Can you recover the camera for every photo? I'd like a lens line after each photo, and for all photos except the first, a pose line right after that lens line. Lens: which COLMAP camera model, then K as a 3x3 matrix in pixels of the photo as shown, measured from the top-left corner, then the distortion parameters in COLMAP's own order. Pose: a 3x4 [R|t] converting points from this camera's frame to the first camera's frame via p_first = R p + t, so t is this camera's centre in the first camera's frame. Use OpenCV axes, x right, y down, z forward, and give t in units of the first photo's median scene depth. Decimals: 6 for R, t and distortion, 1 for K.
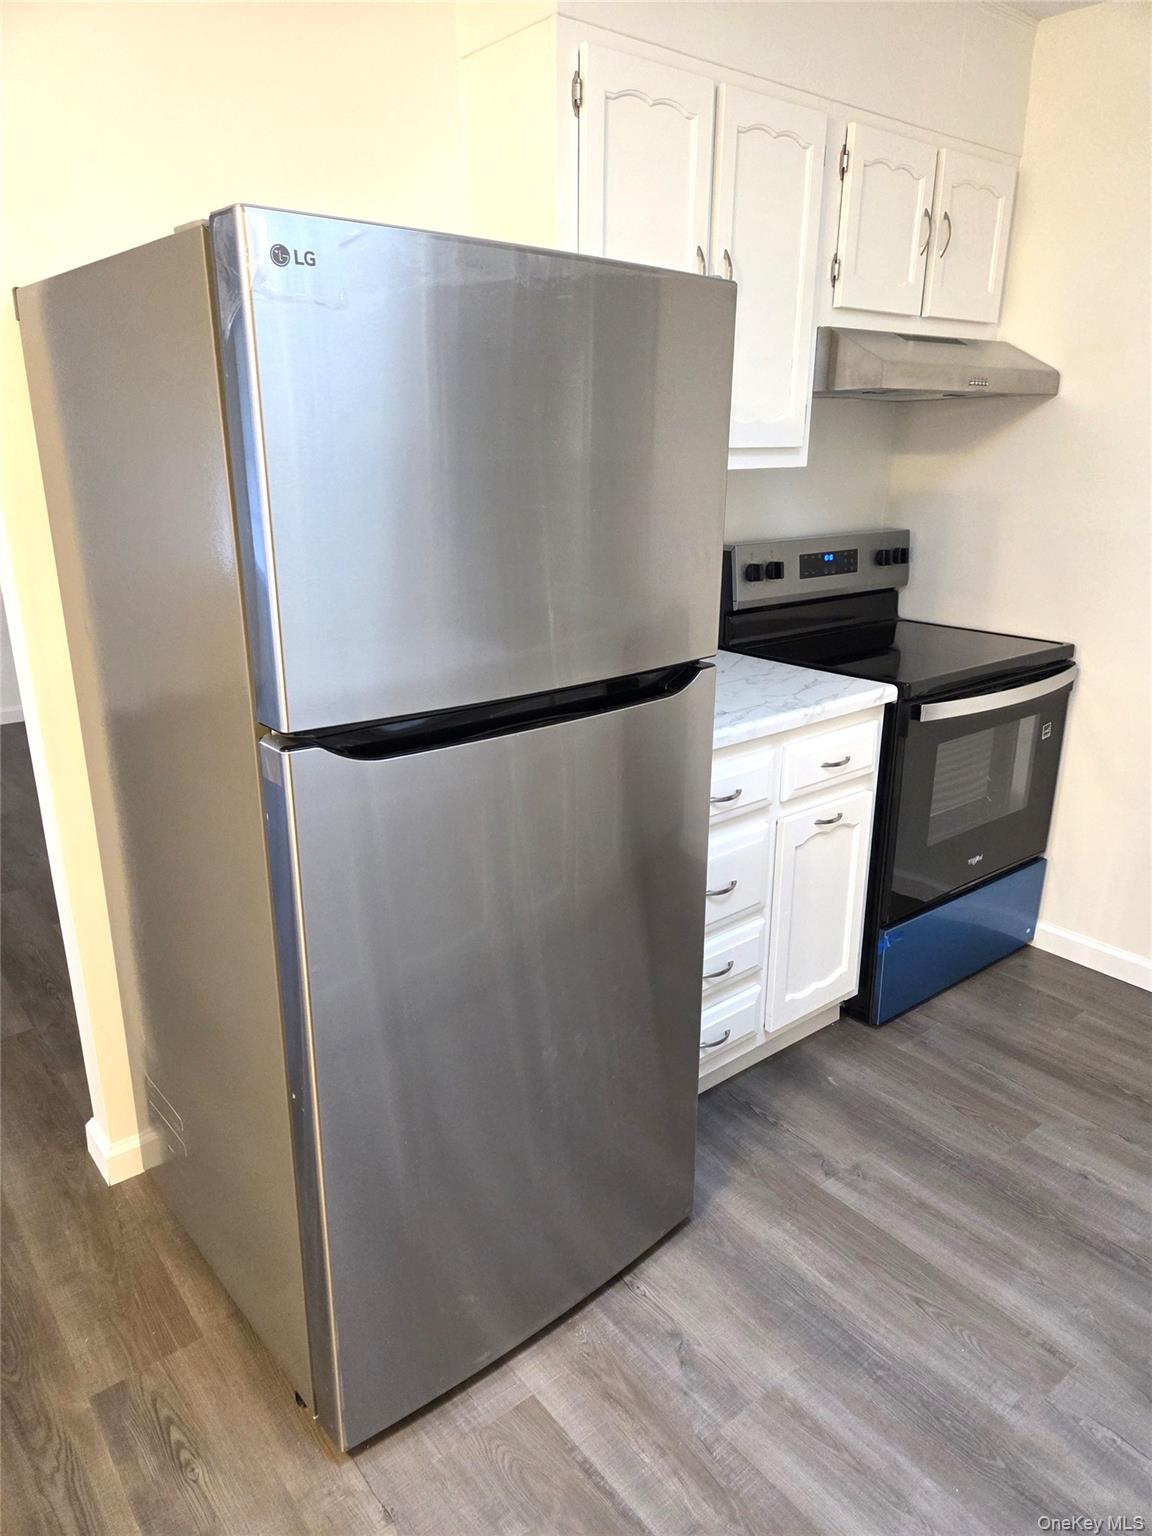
lens RADIAL K [[1029.3, 0, 578.8], [0, 1029.3, 765.1], [0, 0, 1]] dist [0.038873, -0.012549]
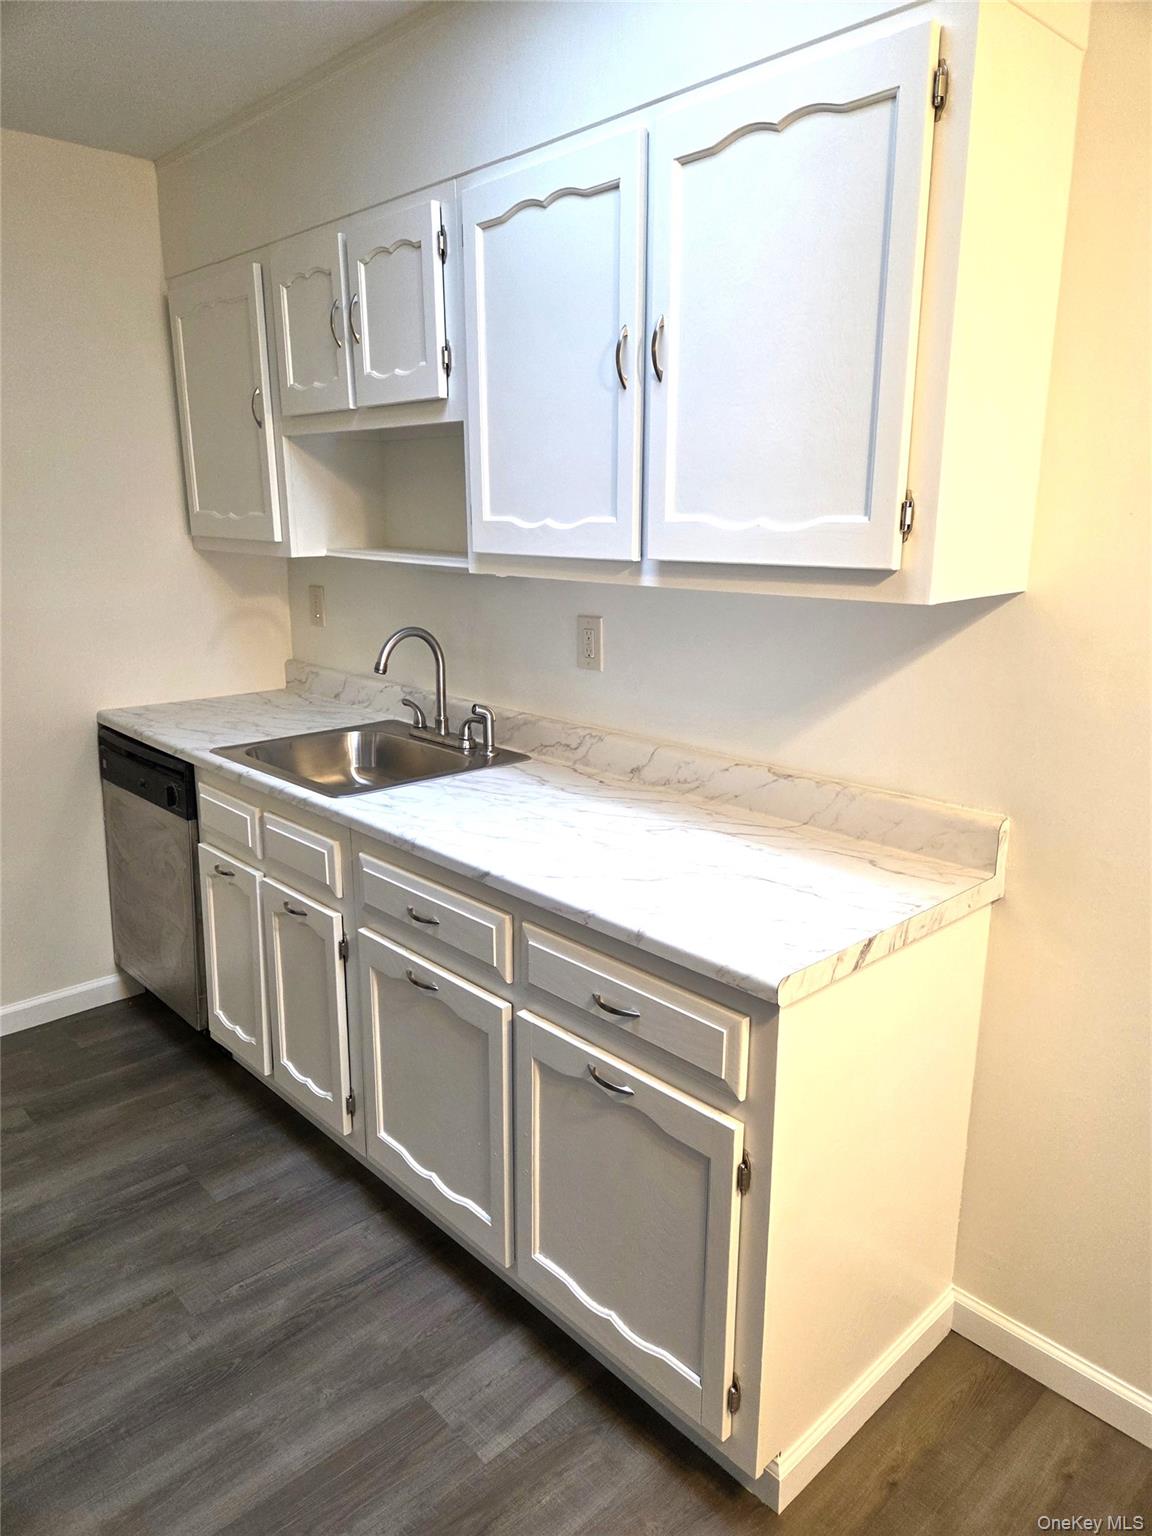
lens RADIAL K [[1029.3, 0, 574.8], [0, 1029.3, 764.6], [0, 0, 1]] dist [0.038873, -0.012549]
pose [[-0.053435, -0.239281, 0.969479, -0.590962], [0.300378, 0.922048, 0.244131, -0.141449], [-0.952322, 0.304255, 0.022605, 0.364595]]
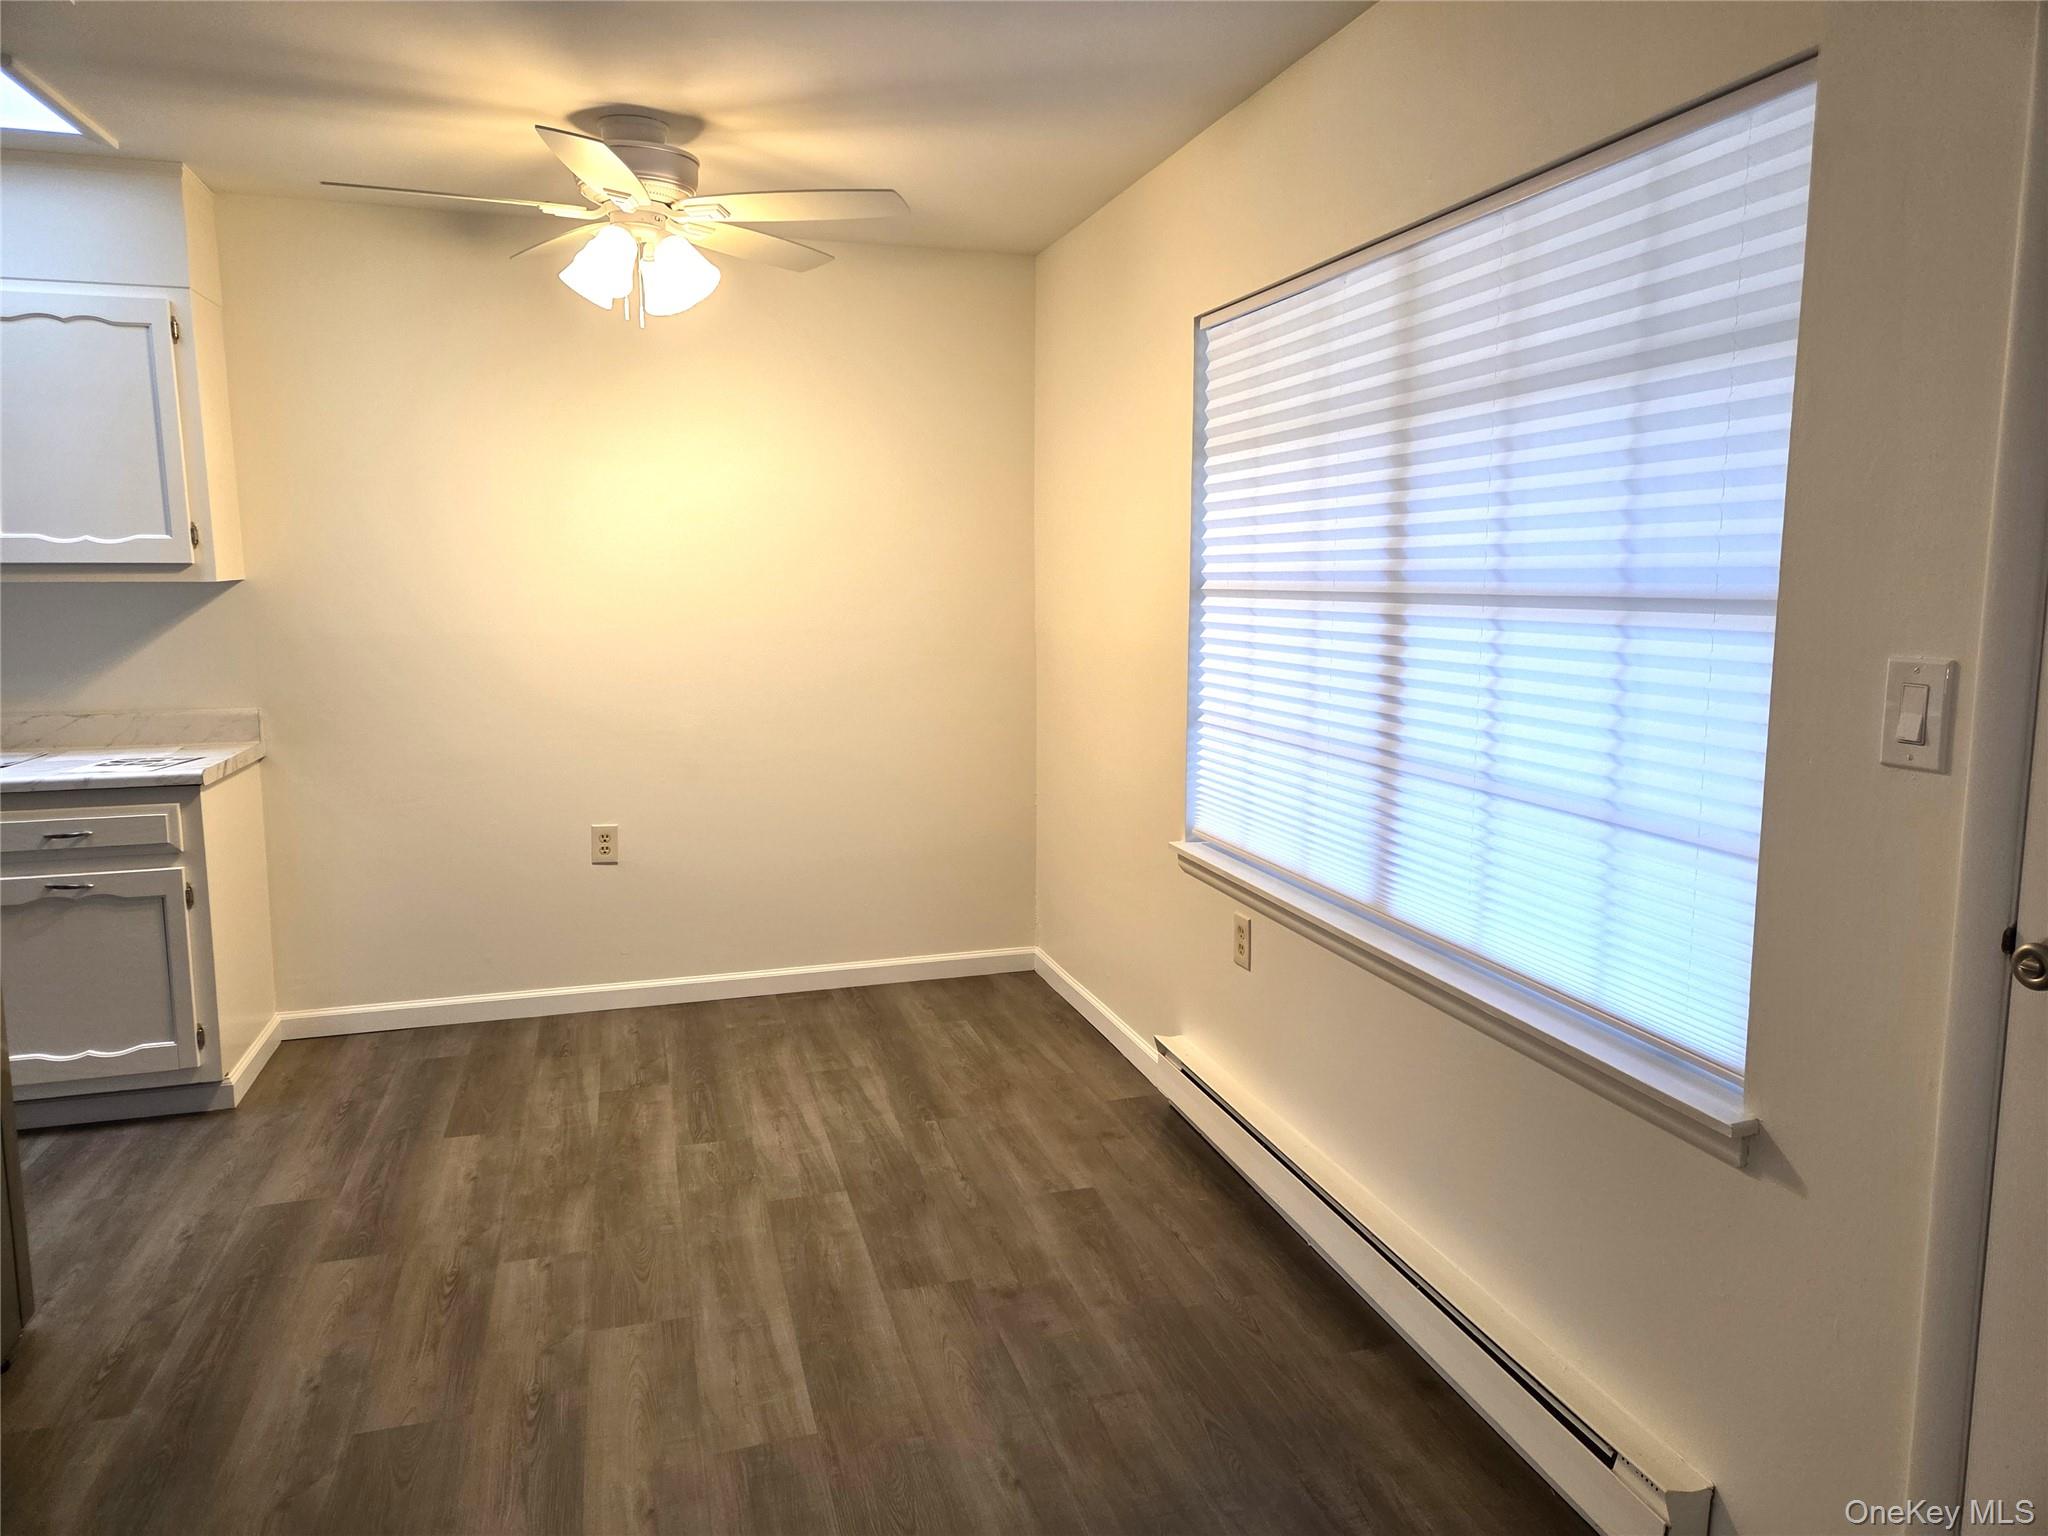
lens RADIAL K [[1372.4, 0, 1024.1], [0, 1372.4, 764.4], [0, 0, 1]] dist [0.038873, -0.012549]
pose [[-0.918546, -0.059230, 0.390852, -1.799538], [0.117032, 0.903647, 0.411978, -0.462599], [-0.377594, 0.424163, -0.823109, 1.523592]]
